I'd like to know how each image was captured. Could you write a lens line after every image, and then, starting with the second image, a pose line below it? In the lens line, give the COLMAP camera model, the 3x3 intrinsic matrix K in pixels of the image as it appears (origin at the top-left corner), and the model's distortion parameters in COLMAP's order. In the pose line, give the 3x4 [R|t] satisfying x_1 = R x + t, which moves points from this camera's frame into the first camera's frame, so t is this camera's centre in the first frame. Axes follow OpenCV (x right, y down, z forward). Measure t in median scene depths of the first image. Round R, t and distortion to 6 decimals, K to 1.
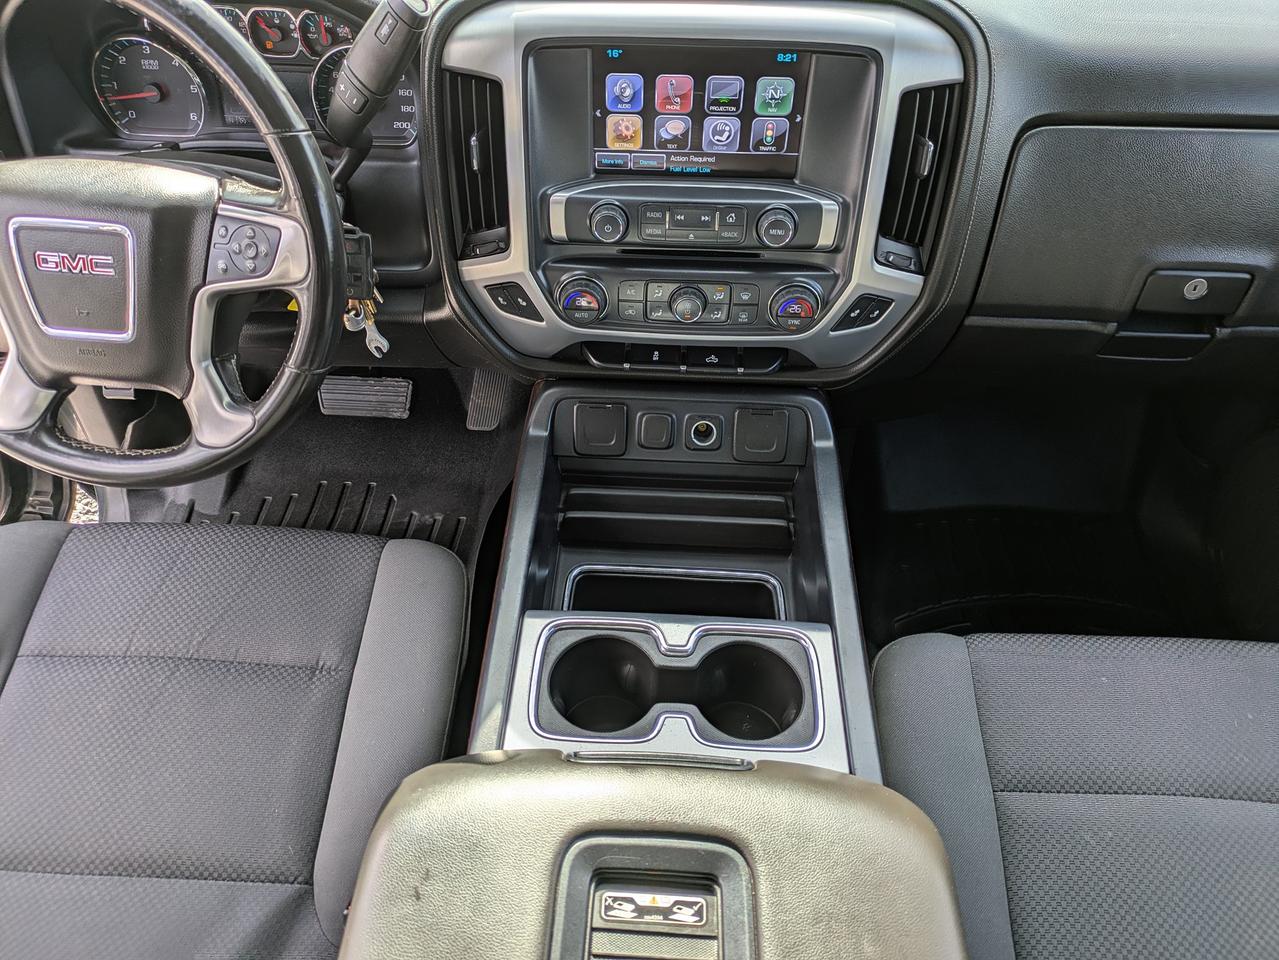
lens RADIAL K [[950.9, 0, 633.7], [0, 950.9, 475.5], [0, 0, 1]] dist [0.038694, -0.018768]
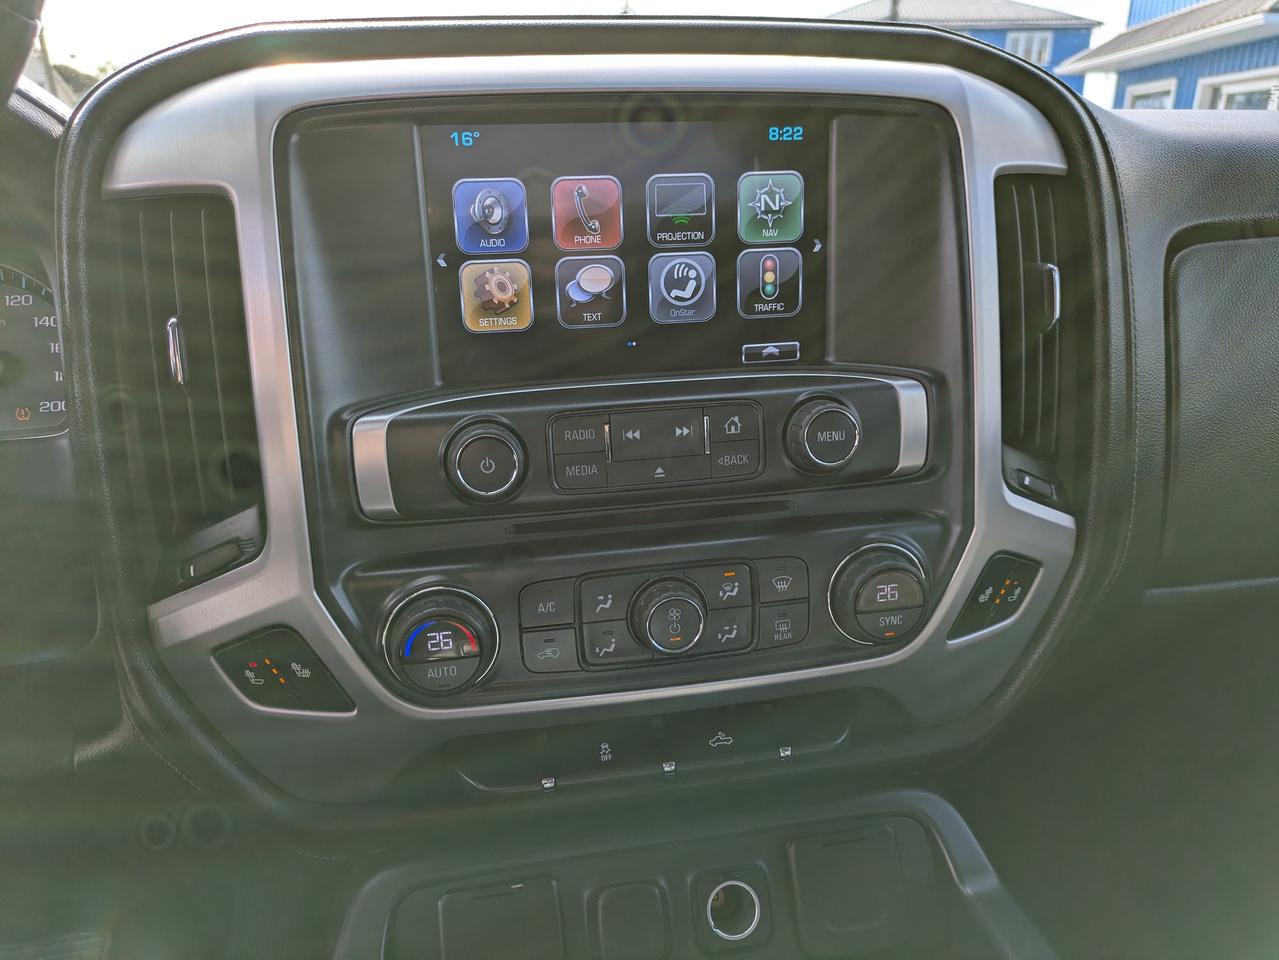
lens RADIAL K [[950.9, 0, 635.2], [0, 950.9, 483.0], [0, 0, 1]] dist [0.038694, -0.018768]
pose [[0.971741, -0.102774, 0.212503, -0.054019], [0.189792, 0.875447, -0.444491, -0.032466], [-0.140353, 0.472261, 0.870213, 0.574808]]
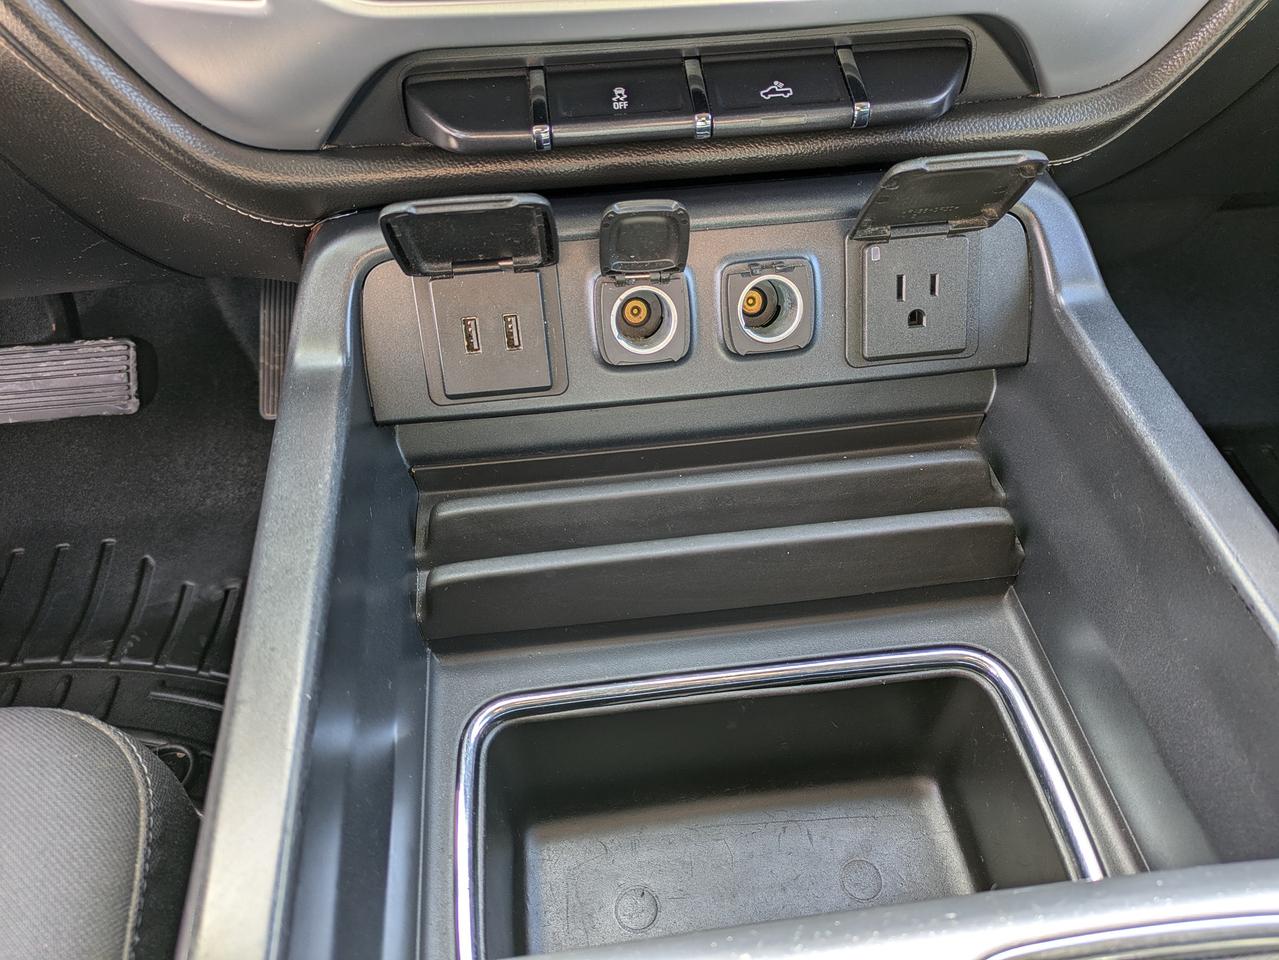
lens RADIAL K [[898.6, 0, 634.3], [0, 898.6, 485.4], [0, 0, 1]] dist [0.011303, 0.001717]
pose [[0.986270, -0.137671, 0.091204, -0.023536], [0.136168, 0.990429, 0.022538, 0.010674], [-0.093434, -0.009809, 0.995577, 0.732232]]
